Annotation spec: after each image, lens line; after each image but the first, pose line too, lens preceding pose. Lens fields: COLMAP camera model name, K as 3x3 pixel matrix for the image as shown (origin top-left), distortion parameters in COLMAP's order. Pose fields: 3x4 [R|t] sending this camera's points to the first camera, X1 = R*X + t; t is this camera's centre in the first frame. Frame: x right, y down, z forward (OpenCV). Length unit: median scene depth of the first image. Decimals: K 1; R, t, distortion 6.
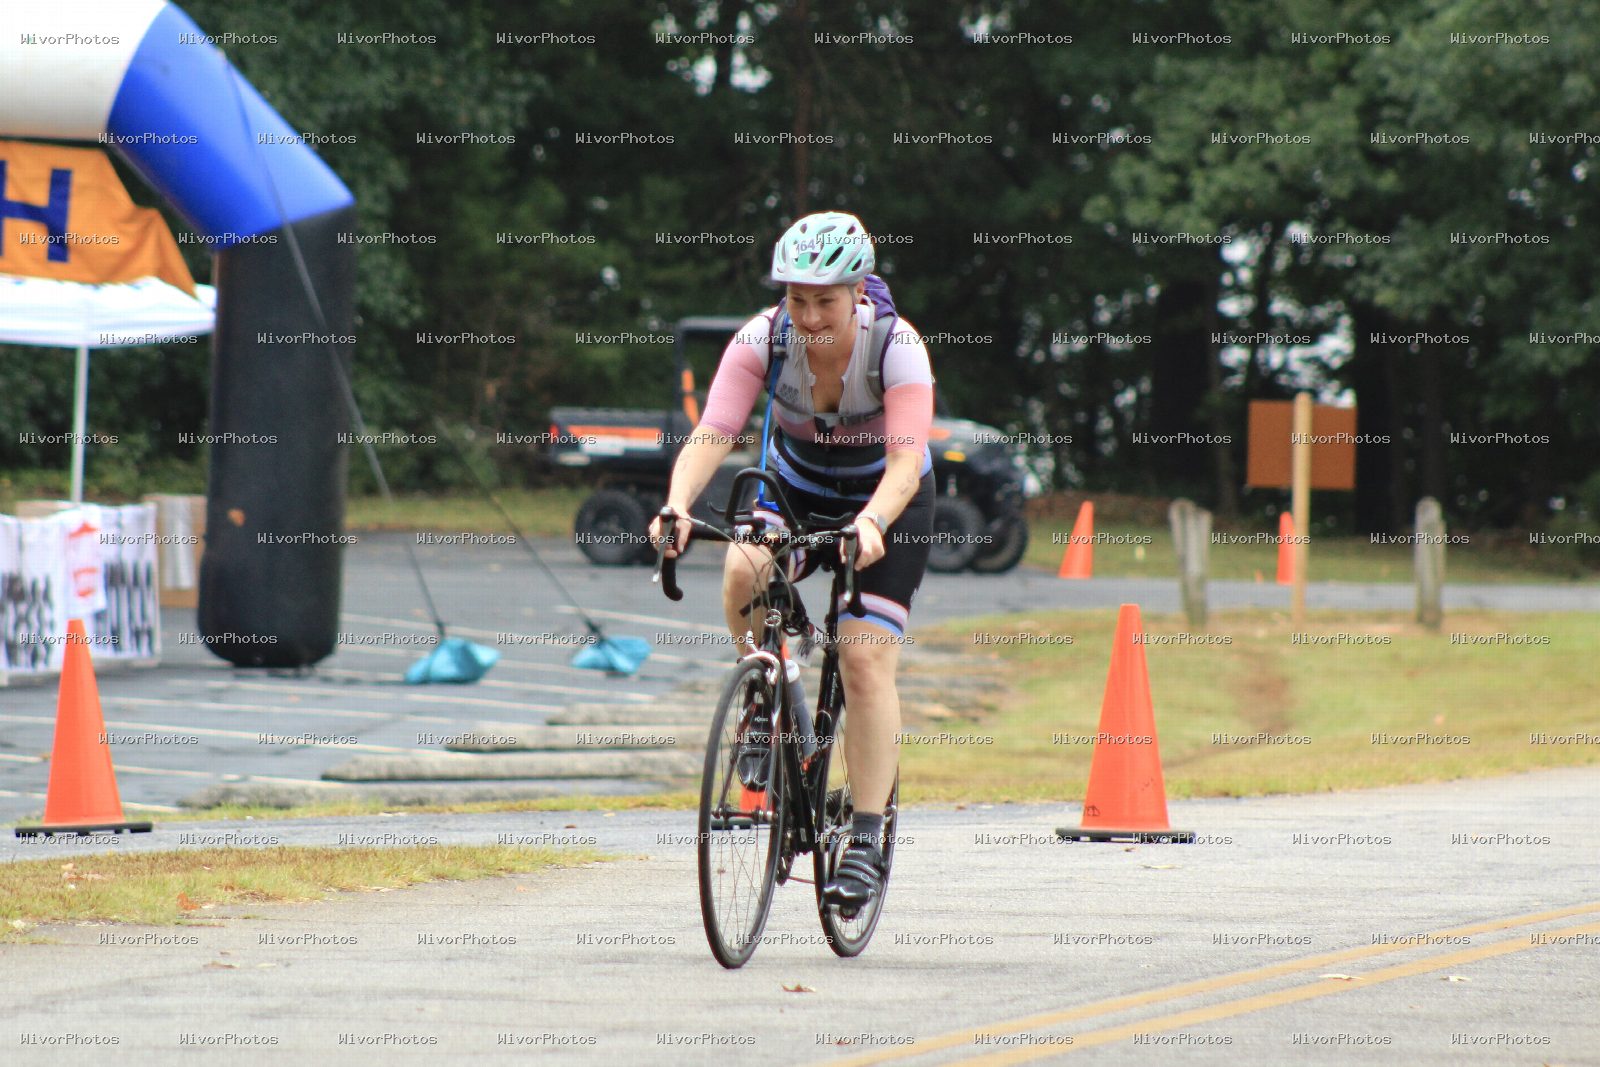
lens RADIAL K [[9882.8, 0, 800.0], [0, 9882.8, 533.5], [0, 0, 1]] dist [0.567611, 20.593024]
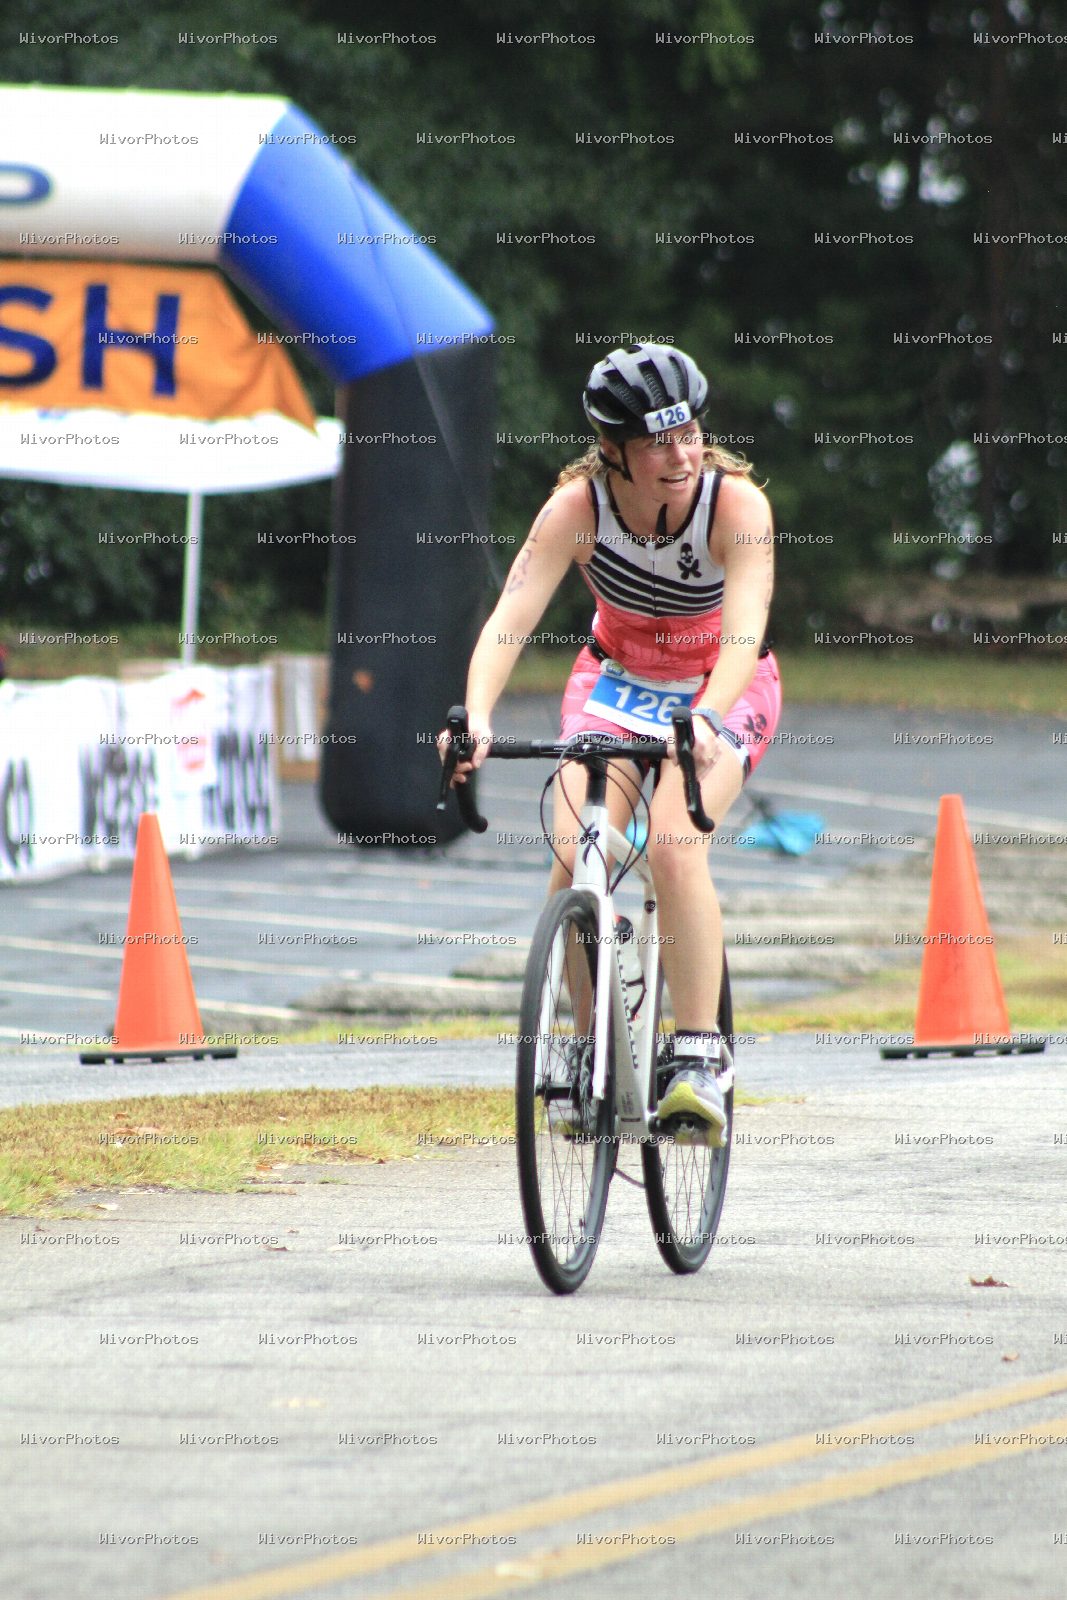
lens RADIAL K [[9882.8, 0, 533.5], [0, 9882.8, 800.0], [0, 0, 1]] dist [0.567611, 20.593024]
pose [[0.998855, 0.000522, -0.047844, 0.001873], [0.000177, 0.999893, 0.014600, -0.005097], [0.047846, -0.014592, 0.998748, 0.136970]]
